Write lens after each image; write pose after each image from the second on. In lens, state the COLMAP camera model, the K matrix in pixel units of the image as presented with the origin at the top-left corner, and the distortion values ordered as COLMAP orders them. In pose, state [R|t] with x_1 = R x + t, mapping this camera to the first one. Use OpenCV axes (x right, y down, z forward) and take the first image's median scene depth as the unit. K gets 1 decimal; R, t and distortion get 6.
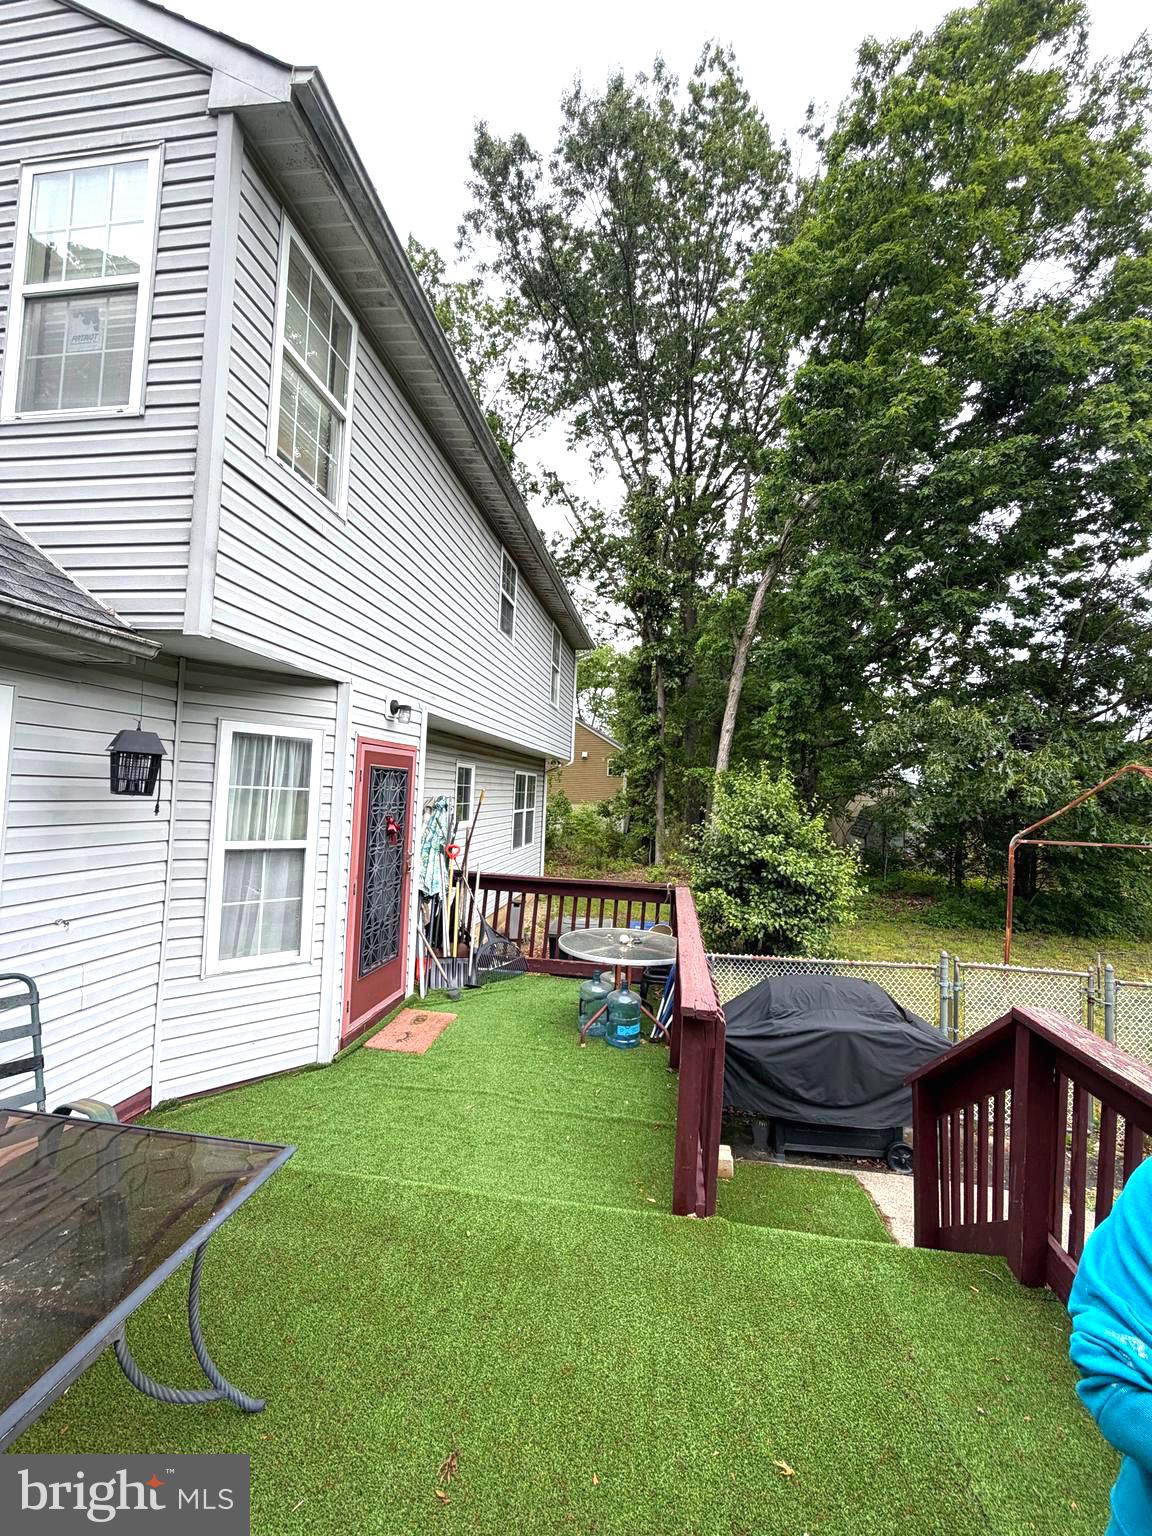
lens RADIAL K [[615.3, 0, 576.0], [0, 615.3, 768.3], [0, 0, 1]] dist [-0.000440, 0.000245]
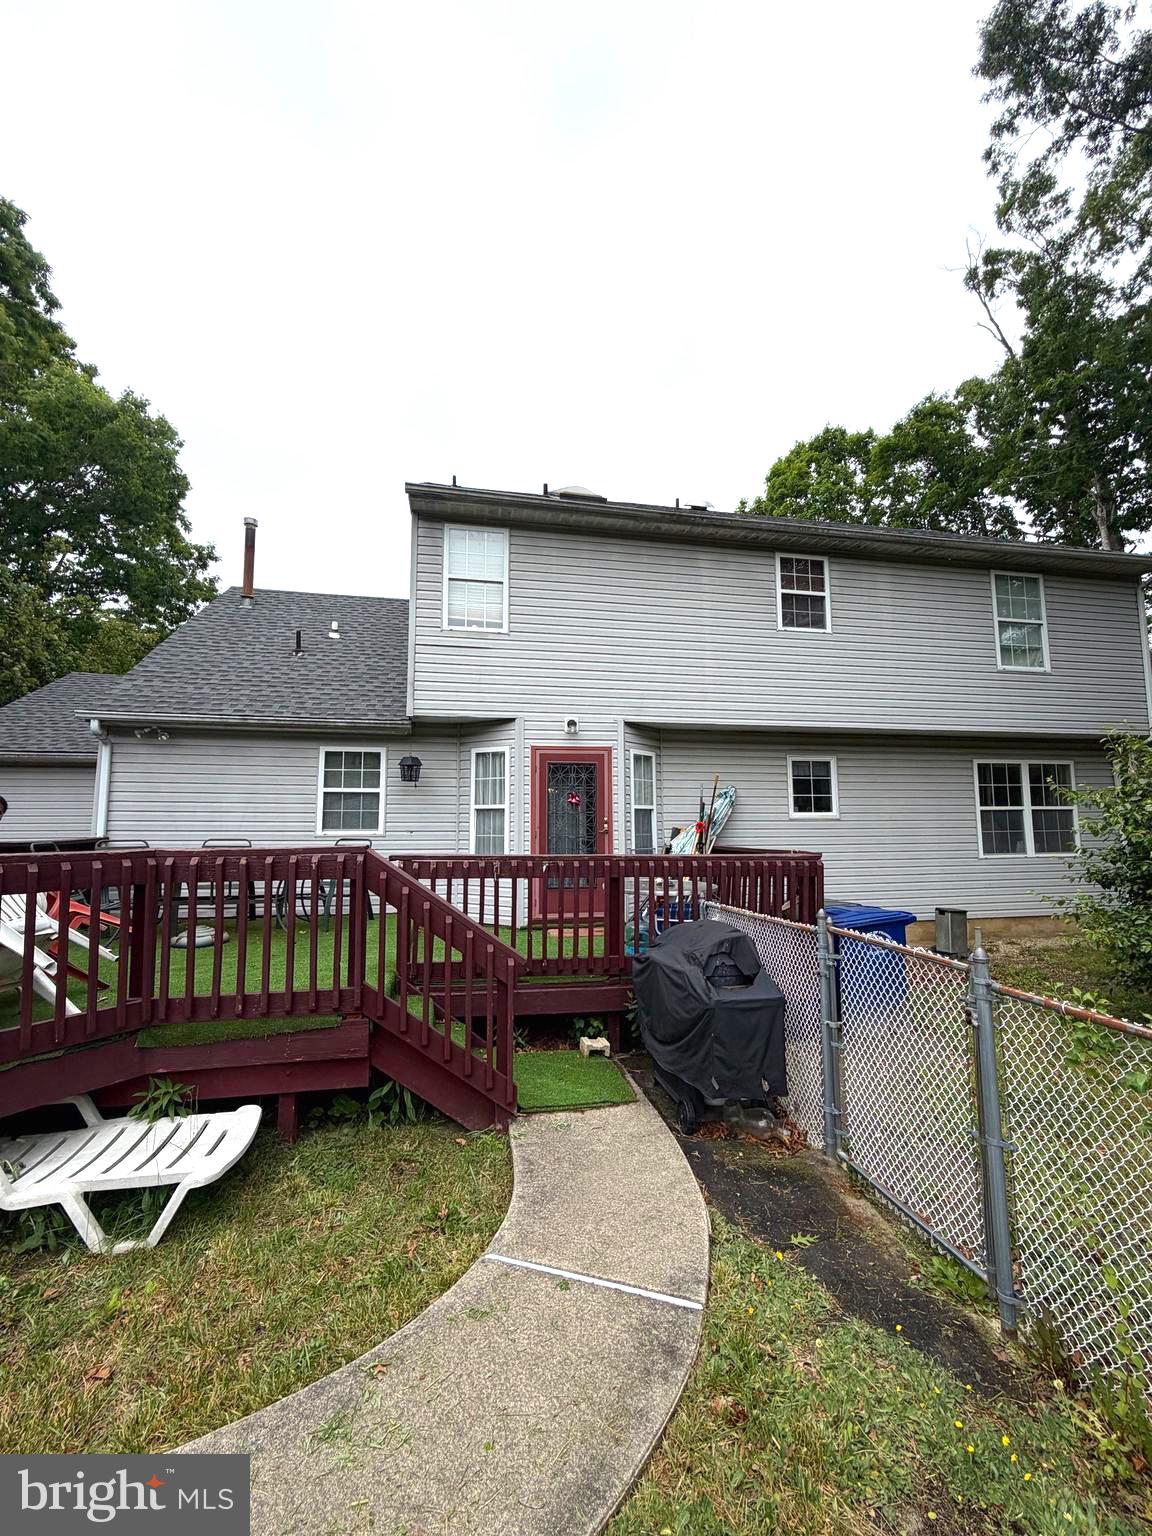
lens RADIAL K [[615.3, 0, 575.8], [0, 615.3, 768.0], [0, 0, 1]] dist [-0.000440, 0.000245]
pose [[0.332138, -0.124878, -0.934928, 1.411870], [0.053112, 0.992101, -0.113646, 0.231124], [0.941734, -0.011909, 0.336147, 0.572633]]
